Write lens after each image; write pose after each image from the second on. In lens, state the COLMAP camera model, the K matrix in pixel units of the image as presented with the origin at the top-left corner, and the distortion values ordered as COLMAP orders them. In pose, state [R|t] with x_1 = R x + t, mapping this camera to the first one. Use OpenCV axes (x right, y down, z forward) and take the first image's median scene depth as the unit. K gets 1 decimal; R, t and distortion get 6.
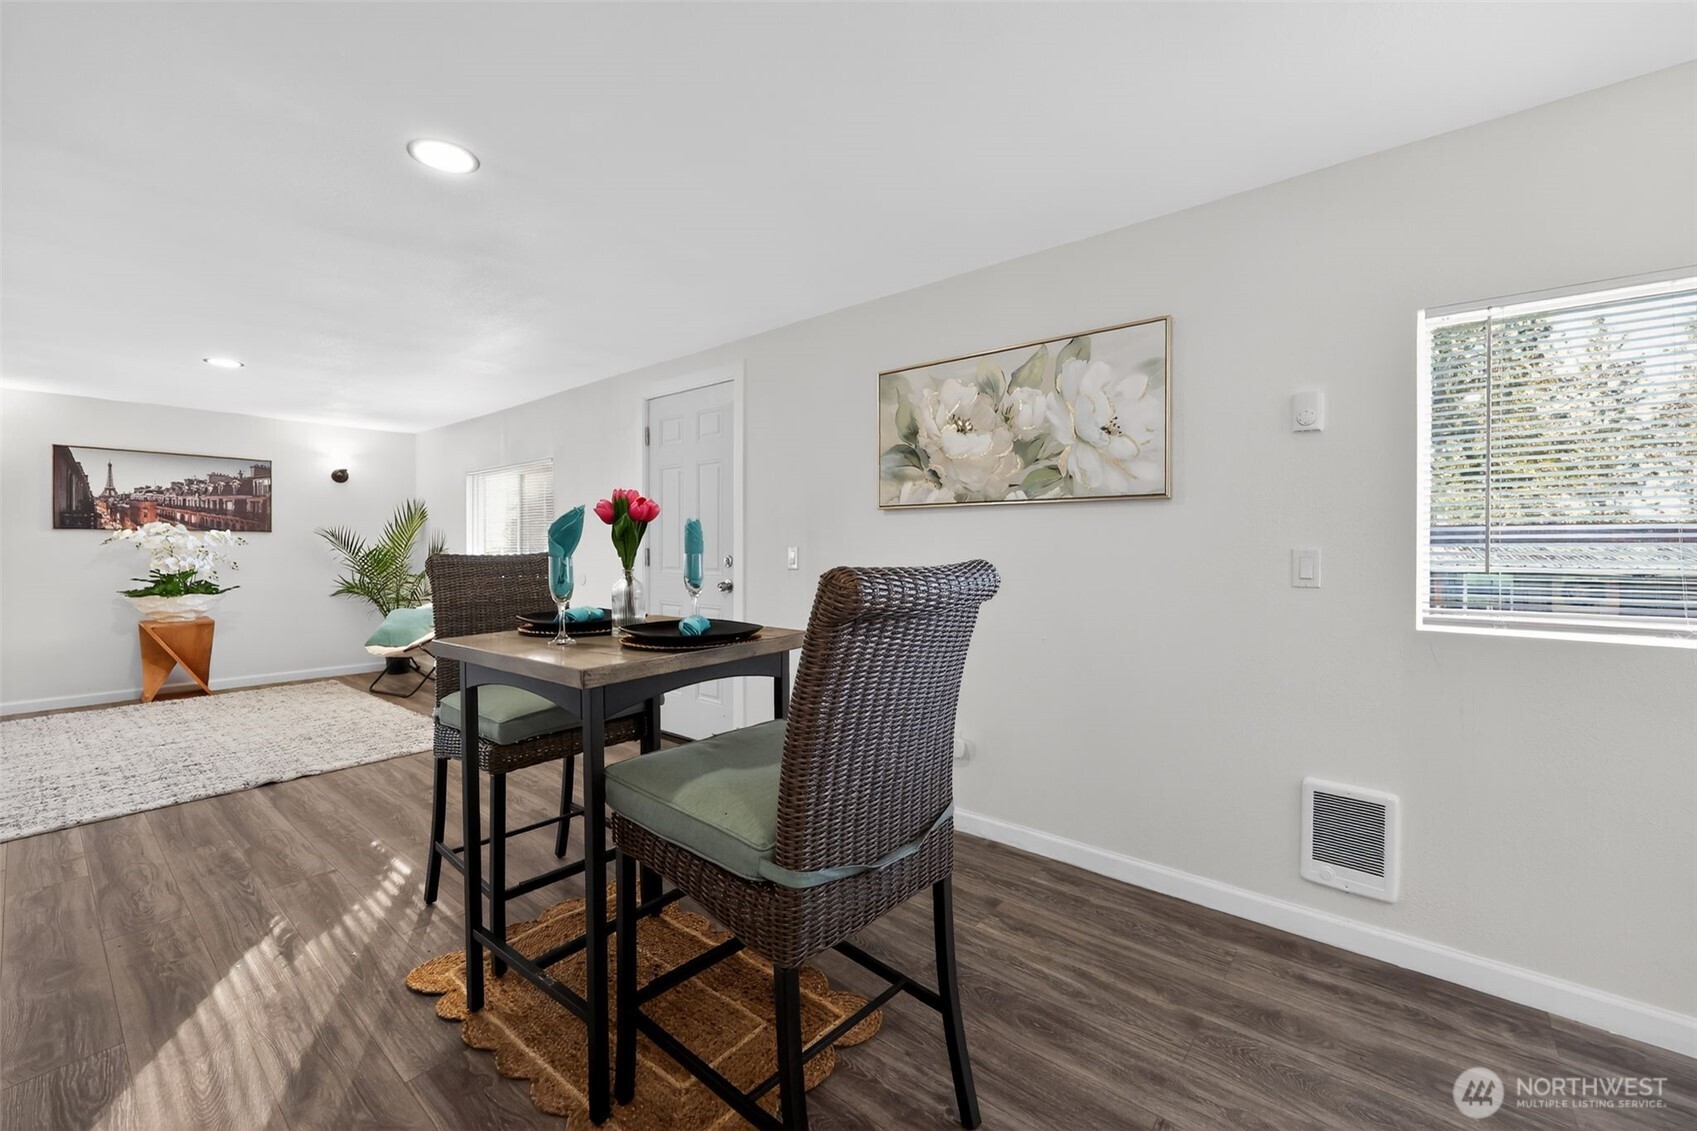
lens RADIAL K [[684.5, 0, 848.7], [0, 684.5, 553.2], [0, 0, 1]] dist [0.004443, -0.000824]
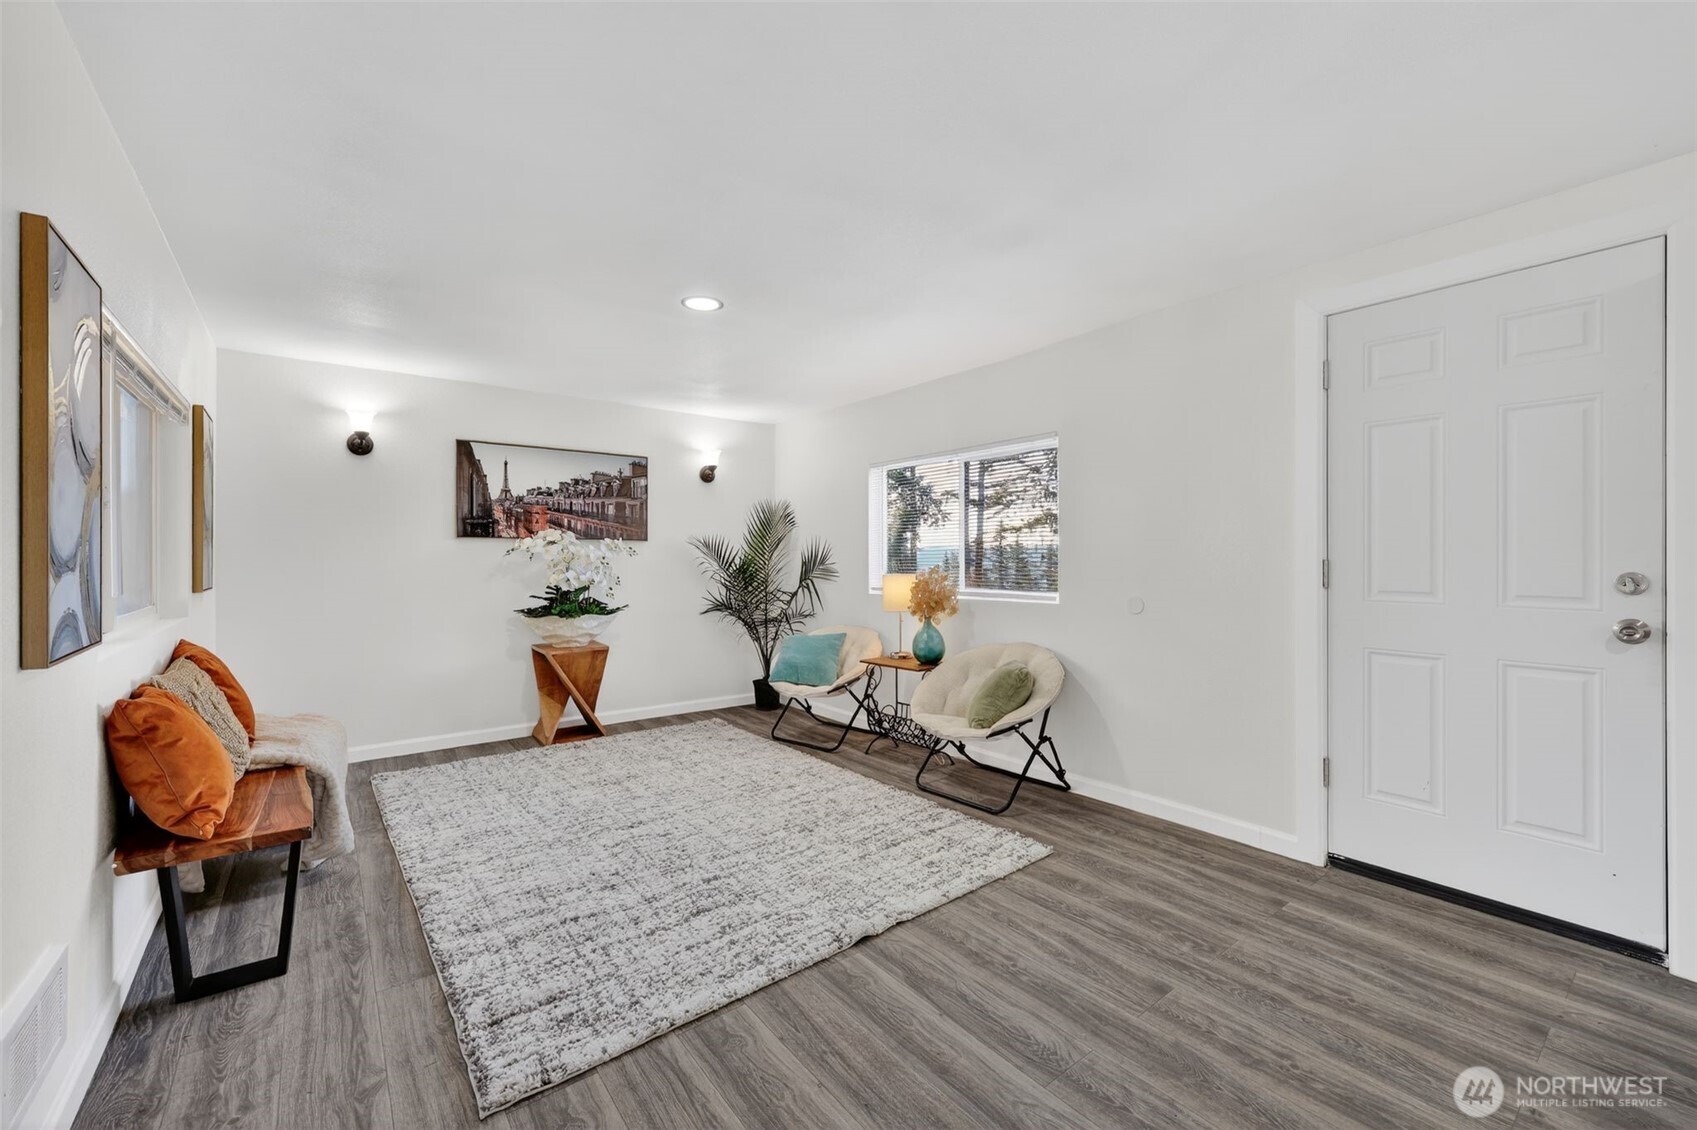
lens RADIAL K [[684.5, 0, 847.7], [0, 684.5, 566.2], [0, 0, 1]] dist [0.004443, -0.000824]
pose [[0.976253, -0.000077, -0.216633, -0.459240], [0.000627, 0.999997, 0.002468, -0.001162], [0.216632, -0.002546, 0.976250, 0.250091]]
